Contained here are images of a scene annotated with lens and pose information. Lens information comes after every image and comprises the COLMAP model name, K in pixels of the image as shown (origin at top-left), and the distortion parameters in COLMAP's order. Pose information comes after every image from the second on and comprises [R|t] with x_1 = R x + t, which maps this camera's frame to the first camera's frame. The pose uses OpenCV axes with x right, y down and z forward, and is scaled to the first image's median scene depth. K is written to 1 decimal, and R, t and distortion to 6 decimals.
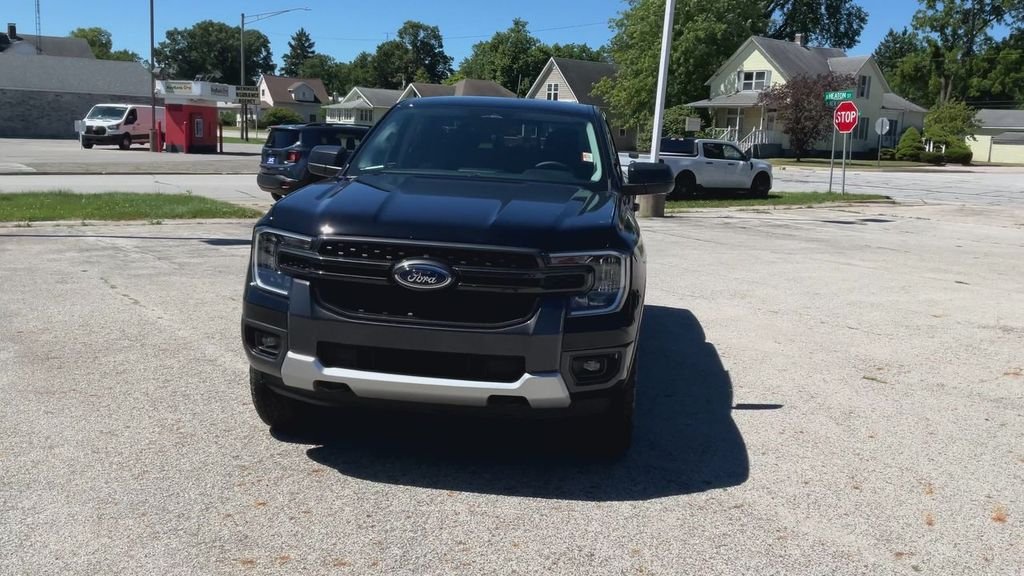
lens RADIAL K [[946.8, 0, 509.2], [0, 946.8, 285.8], [0, 0, 1]] dist [0.115693, -0.245556]
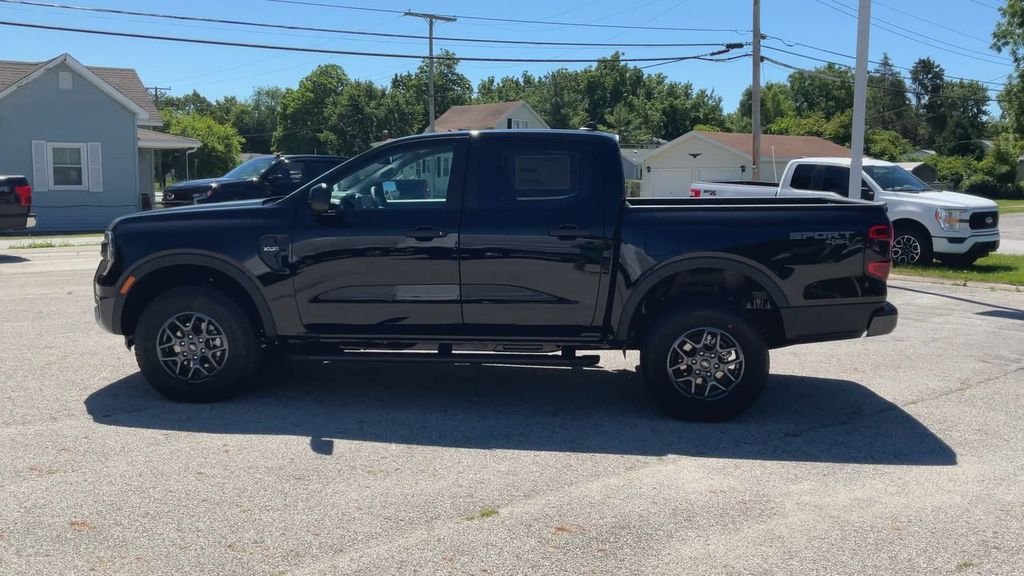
lens RADIAL K [[946.8, 0, 509.2], [0, 946.8, 285.8], [0, 0, 1]] dist [0.115693, -0.245556]
pose [[0.038701, 0.075706, -0.996379, 0.096196], [-0.168800, 0.983291, 0.068156, -0.009662], [0.984890, 0.165551, 0.050834, 0.091084]]
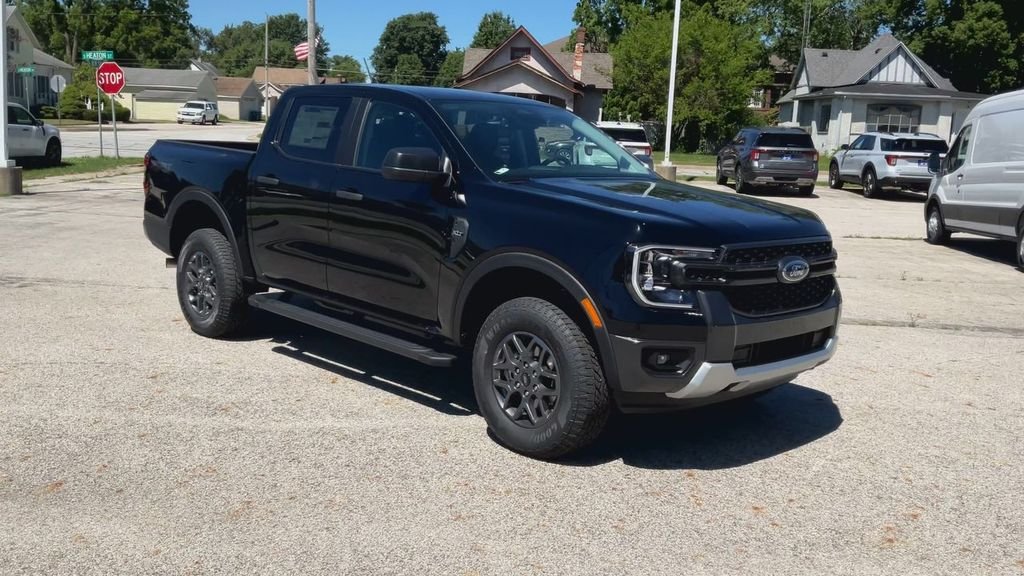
lens RADIAL K [[946.8, 0, 509.2], [0, 946.8, 285.8], [0, 0, 1]] dist [0.115693, -0.245556]
pose [[0.636007, -0.141705, 0.758561, -0.065810], [0.106414, 0.989709, 0.095663, -0.007701], [-0.764311, 0.019879, 0.644542, 0.029529]]
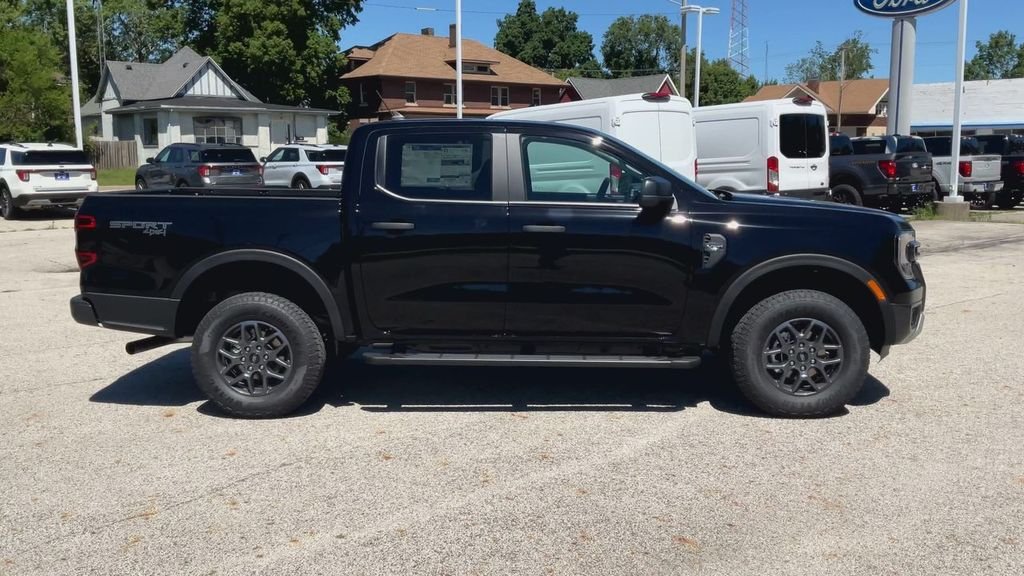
lens RADIAL K [[946.8, 0, 509.2], [0, 946.8, 285.8], [0, 0, 1]] dist [0.115693, -0.245556]
pose [[-0.067413, -0.180552, 0.981252, -0.092306], [0.162261, 0.968413, 0.189337, -0.019824], [-0.984442, 0.171983, -0.035987, 0.096384]]
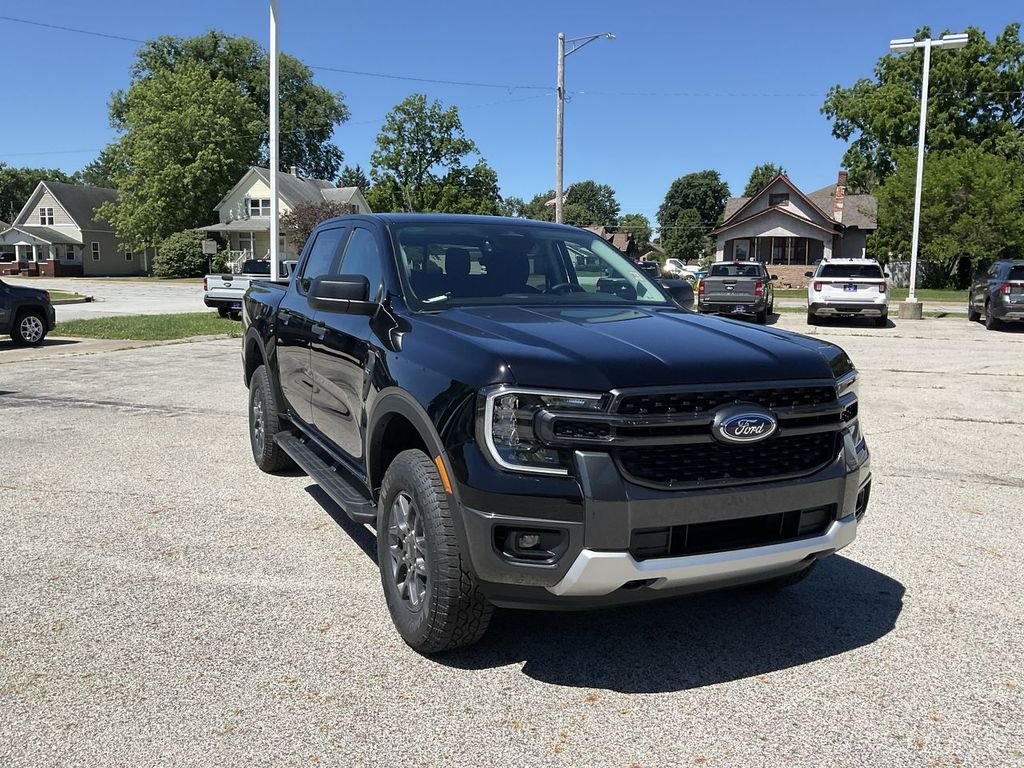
lens RADIAL K [[839.6, 0, 512.0], [0, 839.6, 384.0], [0, 0, 1]] dist [0.112112, -0.212672]
pose [[0.844200, -0.103724, 0.525898, -0.035886], [0.107519, 0.993927, 0.023439, -0.004760], [-0.525135, 0.036756, 0.850225, 0.027267]]
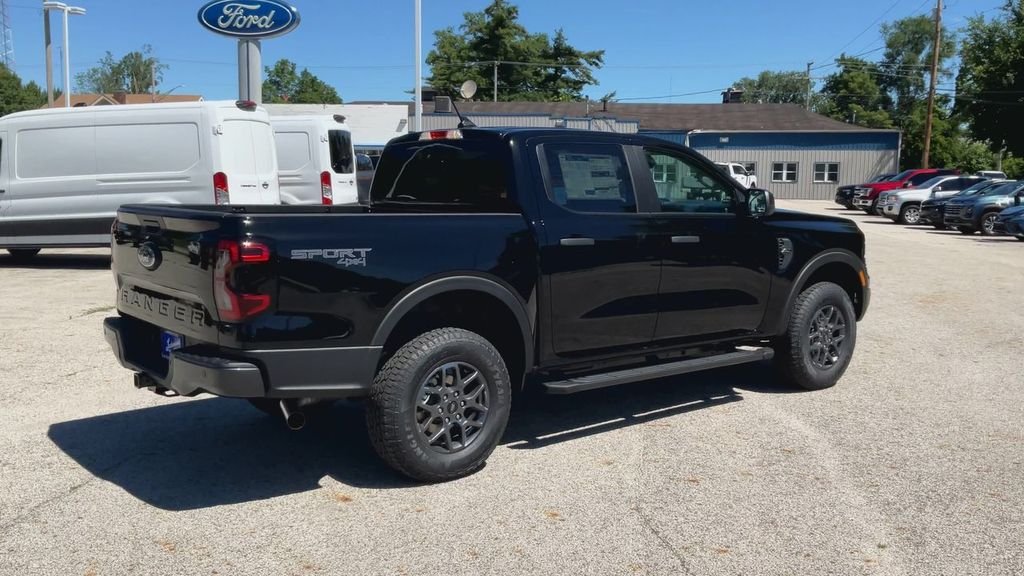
lens RADIAL K [[950.1, 0, 507.3], [0, 950.1, 290.1], [0, 0, 1]] dist [0.129583, -0.302501]
pose [[-0.708387, -0.138685, 0.692065, -0.060583], [0.072063, 0.961172, 0.266375, -0.027743], [-0.702136, 0.238569, -0.670887, 0.156801]]
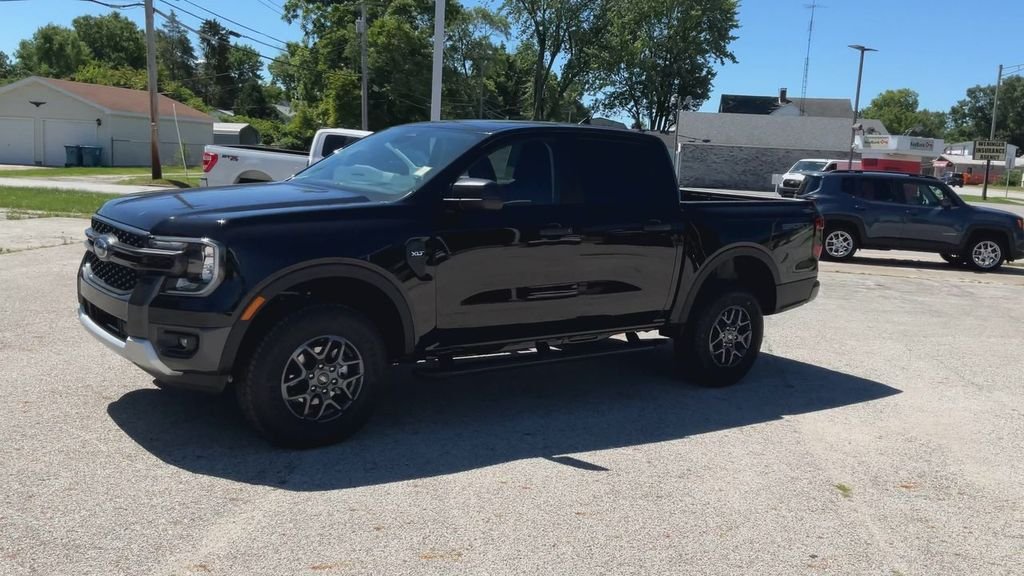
lens RADIAL K [[946.8, 0, 509.2], [0, 946.8, 285.8], [0, 0, 1]] dist [0.115693, -0.245556]
pose [[0.697835, 0.095478, -0.709867, 0.067070], [-0.138740, 0.990324, -0.003189, -0.001774], [0.702693, 0.100712, 0.704329, 0.027552]]
